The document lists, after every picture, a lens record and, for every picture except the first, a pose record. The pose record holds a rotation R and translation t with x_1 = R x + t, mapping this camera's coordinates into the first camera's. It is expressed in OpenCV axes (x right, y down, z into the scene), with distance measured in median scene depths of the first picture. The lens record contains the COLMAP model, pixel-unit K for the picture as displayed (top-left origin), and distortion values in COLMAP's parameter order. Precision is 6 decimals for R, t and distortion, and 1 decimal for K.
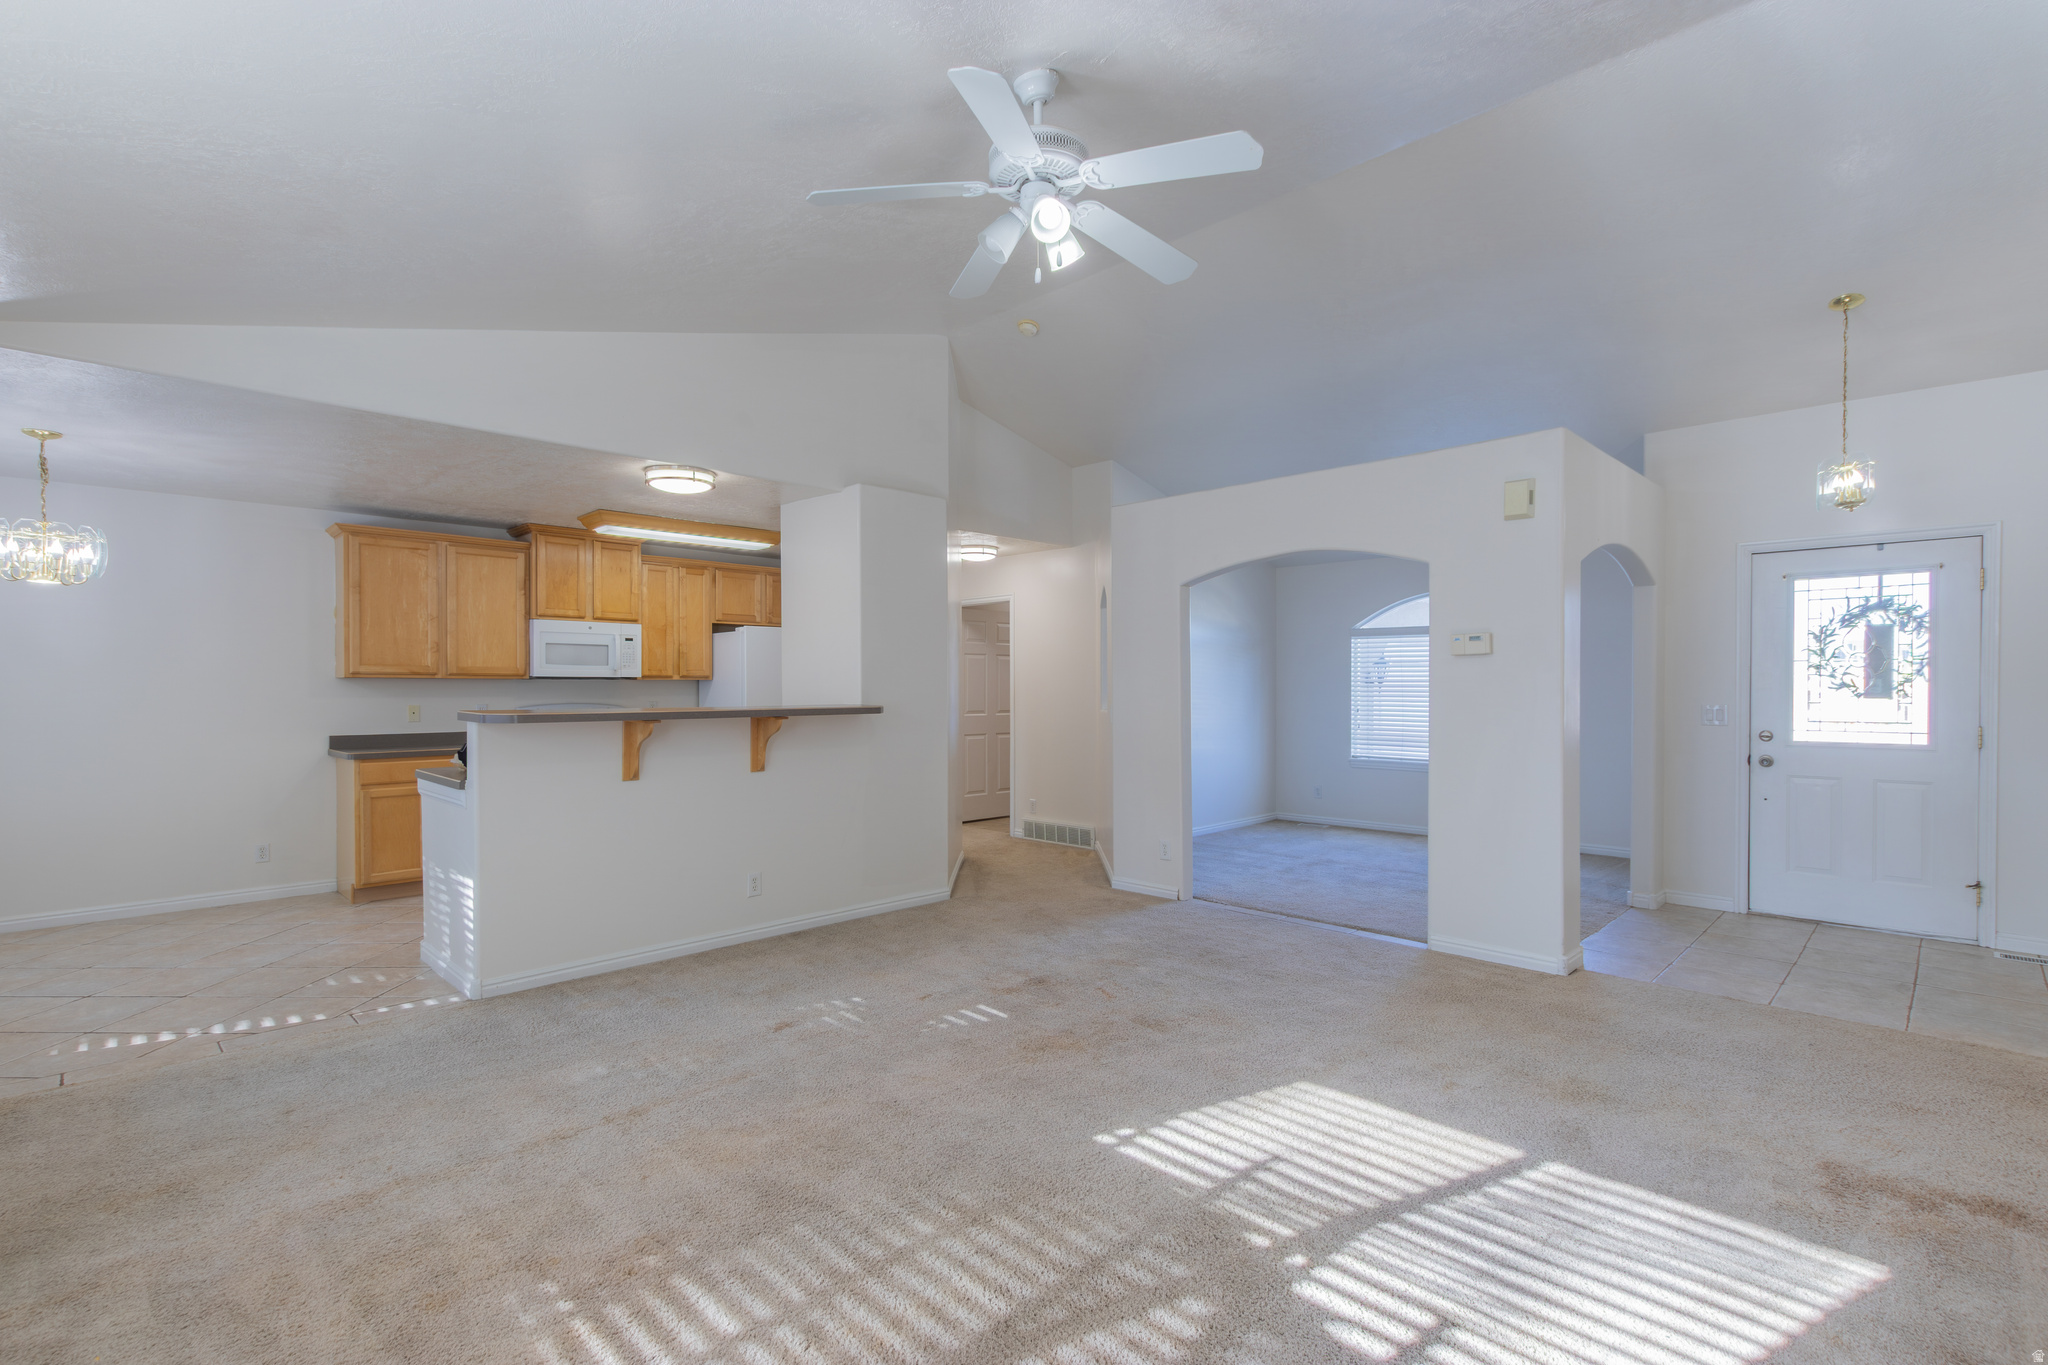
lens RADIAL K [[937.9, 0, 1014.4], [0, 937.9, 693.7], [0, 0, 1]] dist [0.006465, -0.005231]
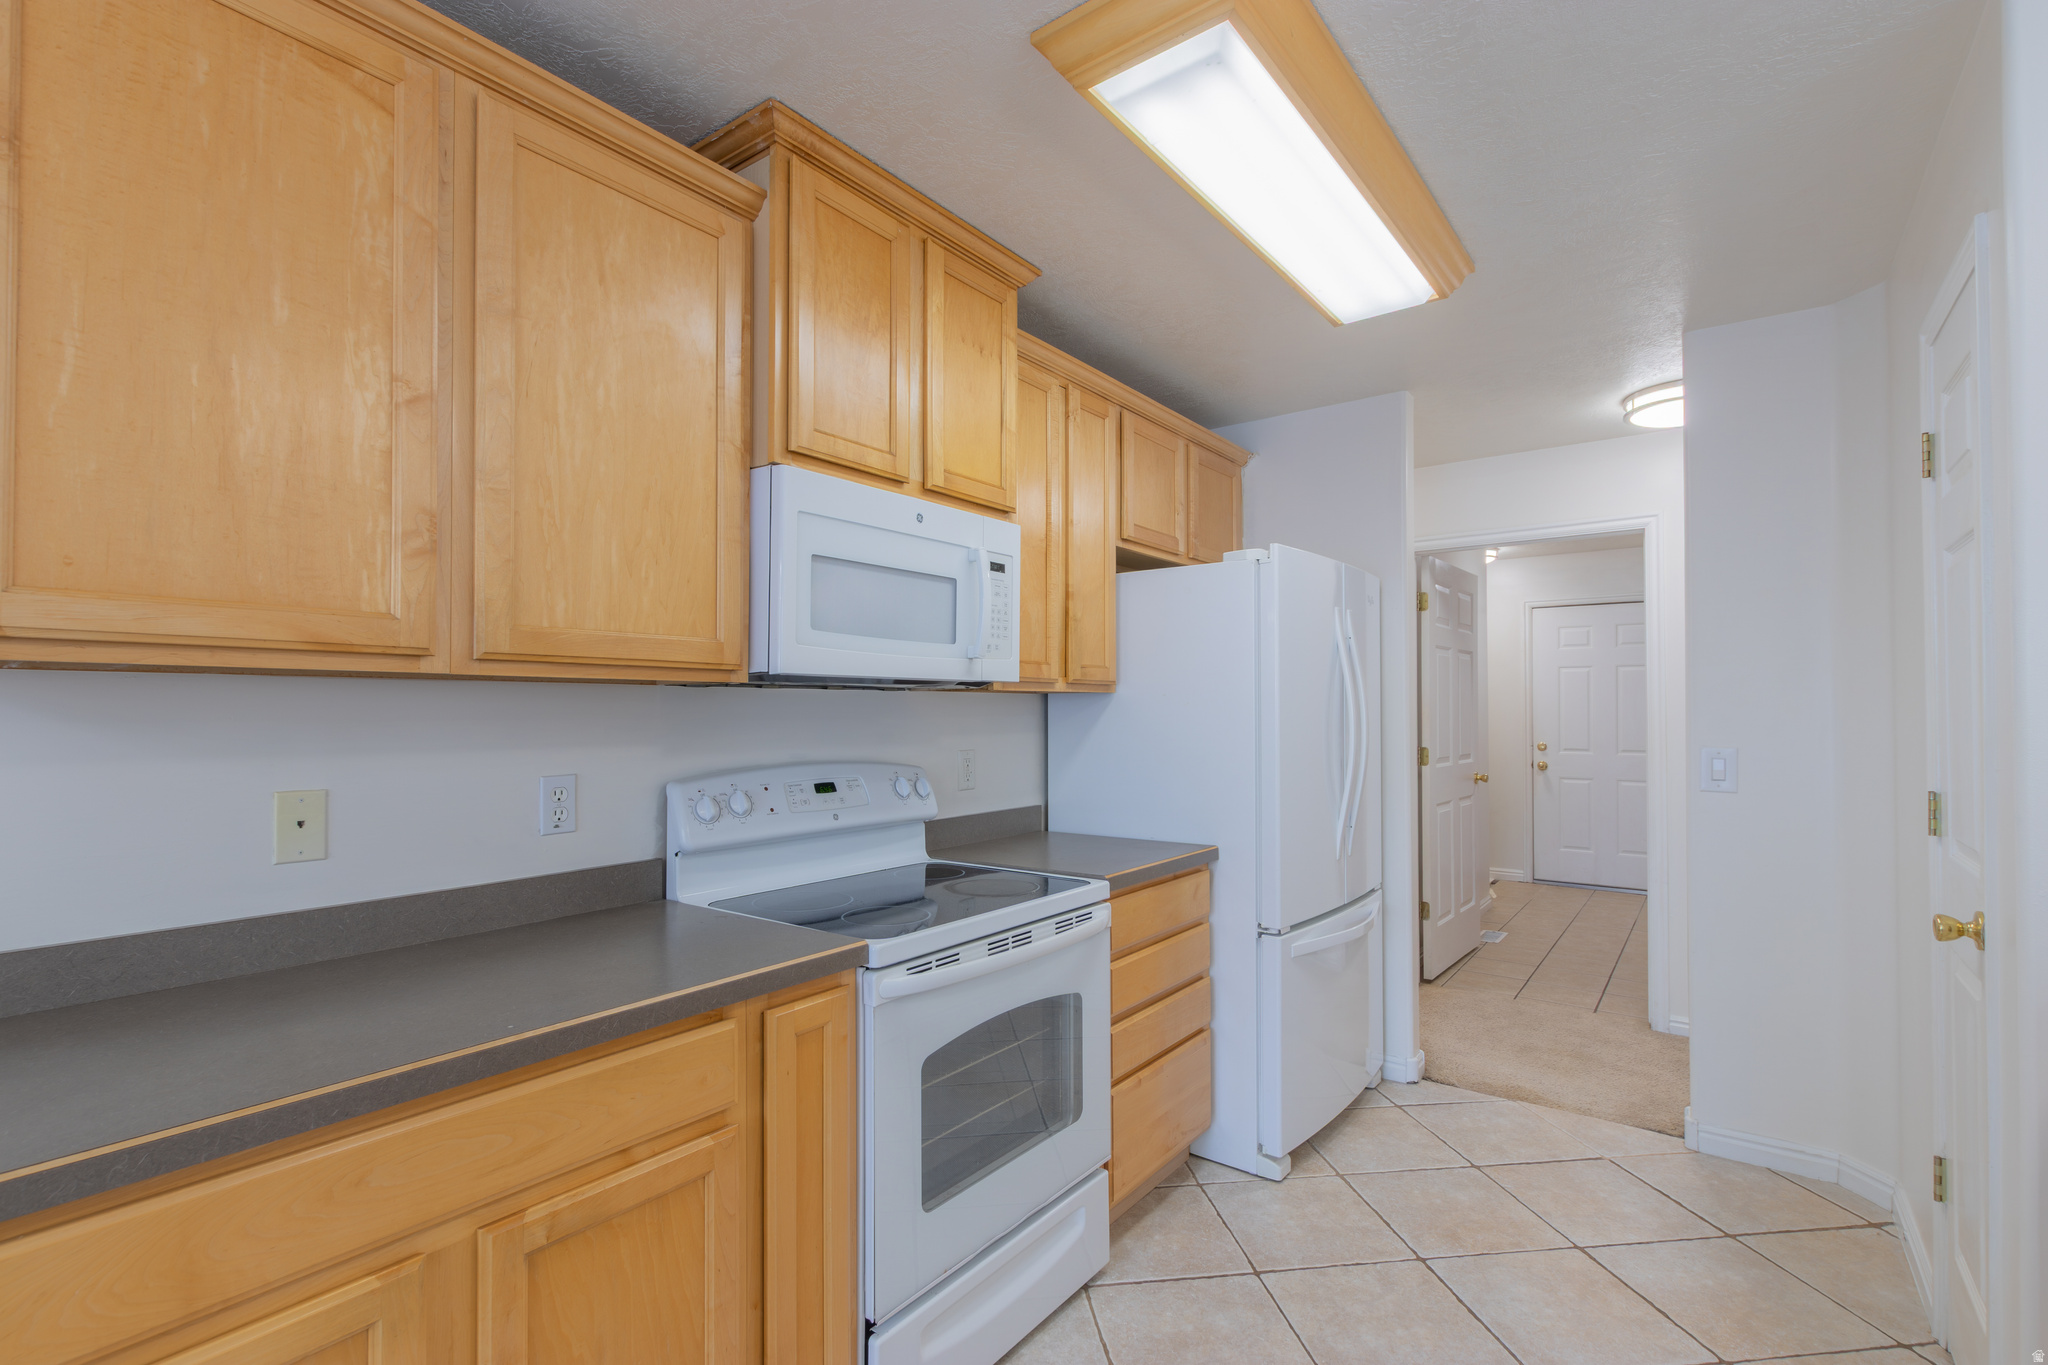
lens RADIAL K [[937.9, 0, 1014.4], [0, 937.9, 693.7], [0, 0, 1]] dist [0.006465, -0.005231]
pose [[0.991877, 0.002577, 0.127171, -0.473571], [0.000267, 0.999750, -0.022340, -0.006418], [-0.127197, 0.022193, 0.991629, 0.714466]]
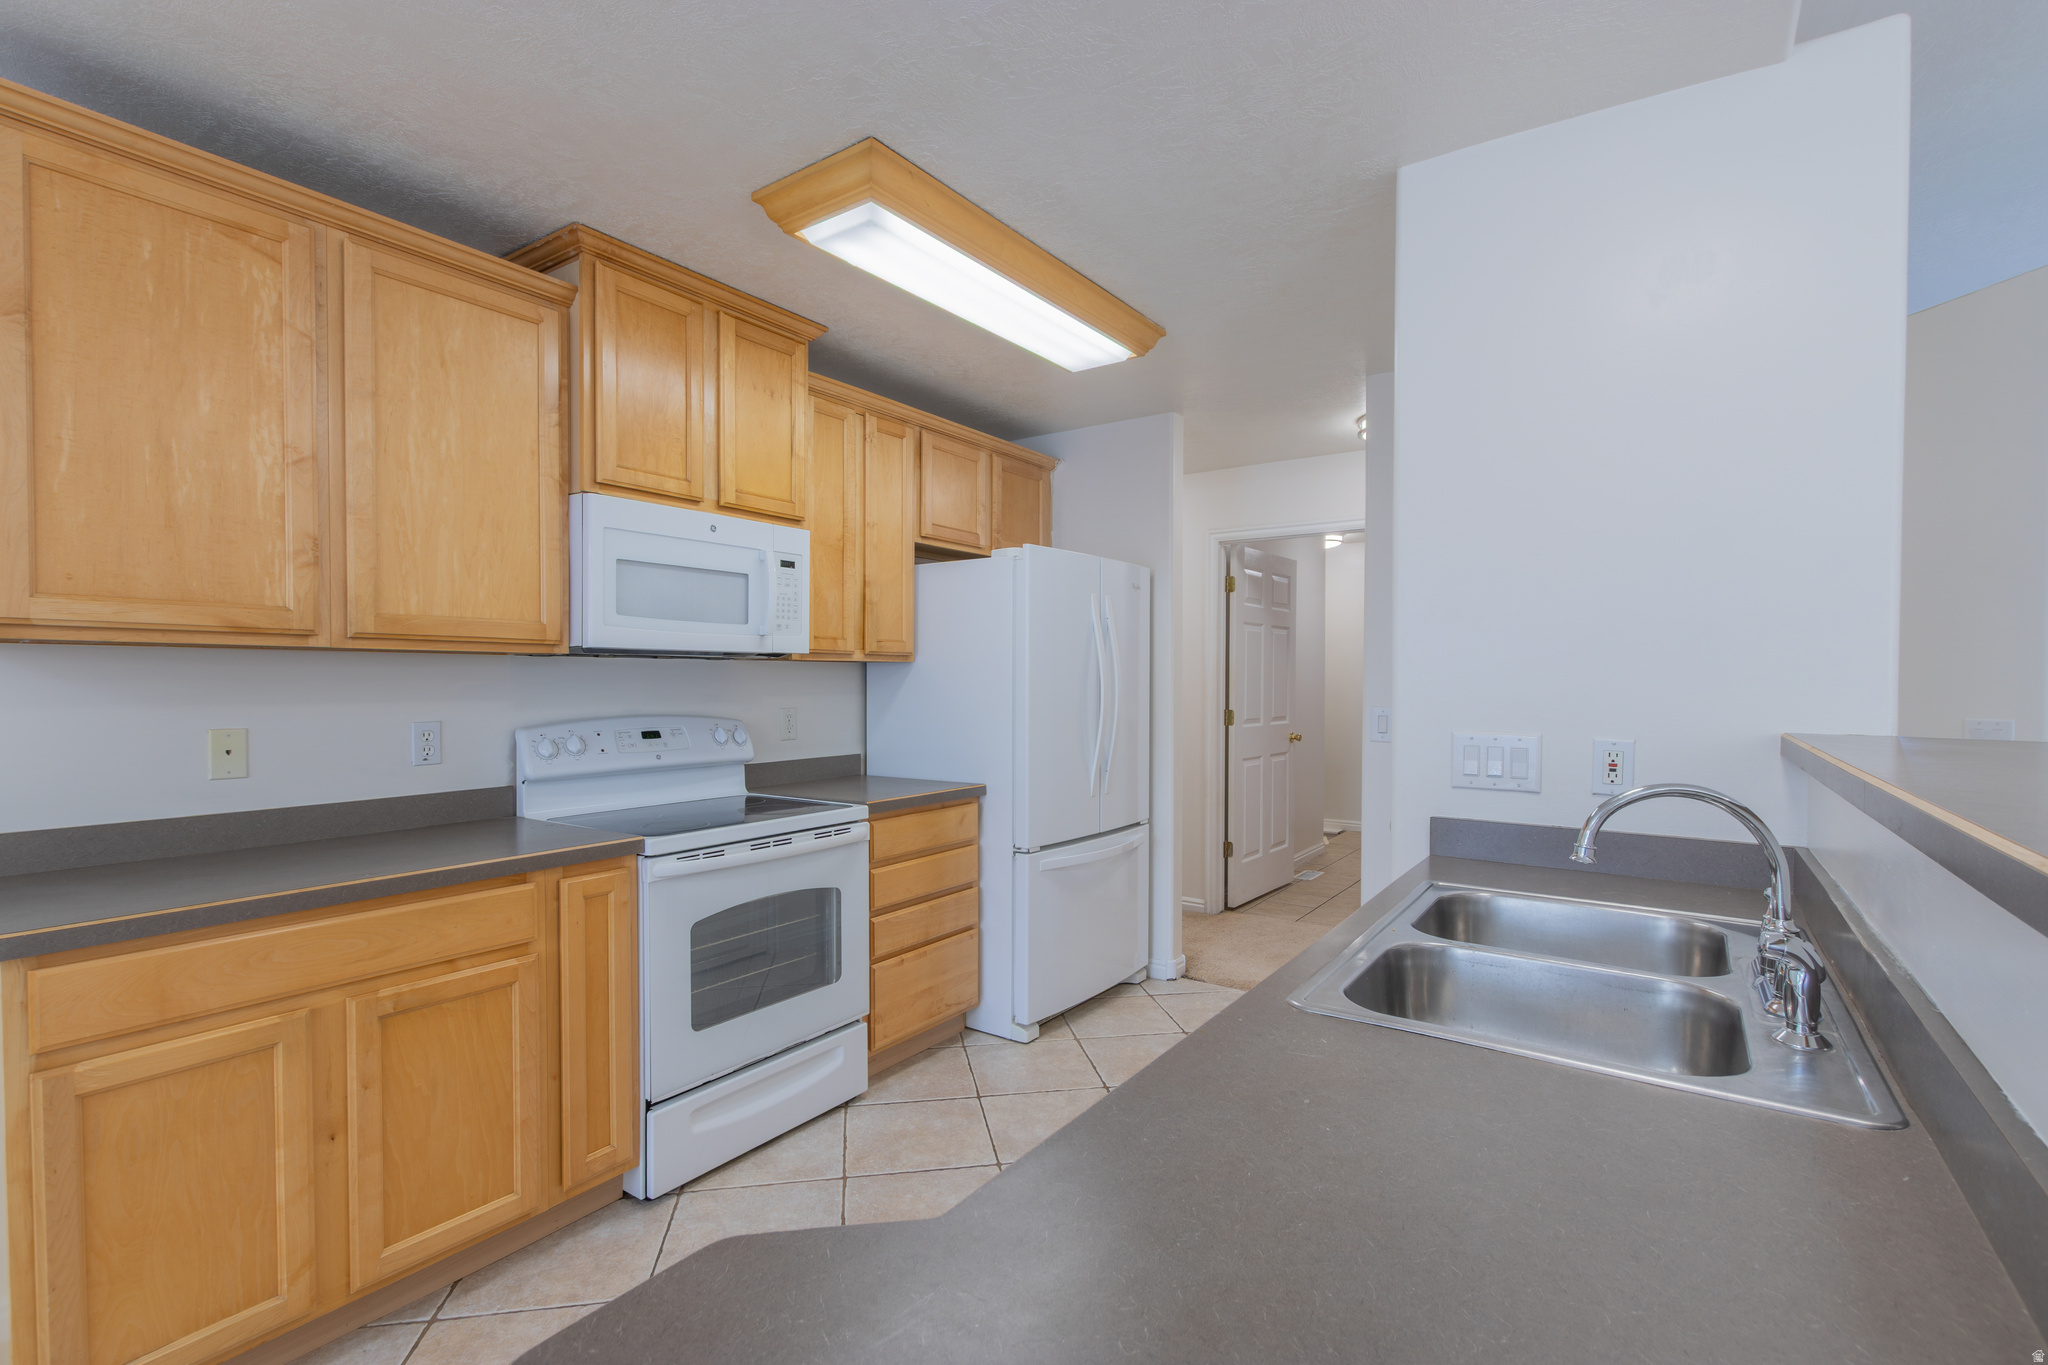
lens RADIAL K [[937.9, 0, 1014.4], [0, 937.9, 693.7], [0, 0, 1]] dist [0.006465, -0.005231]
pose [[0.985997, 0.001556, 0.166758, -0.403321], [-0.003527, 0.999927, 0.011526, -0.004811], [-0.166728, -0.011953, 0.985930, 0.599391]]
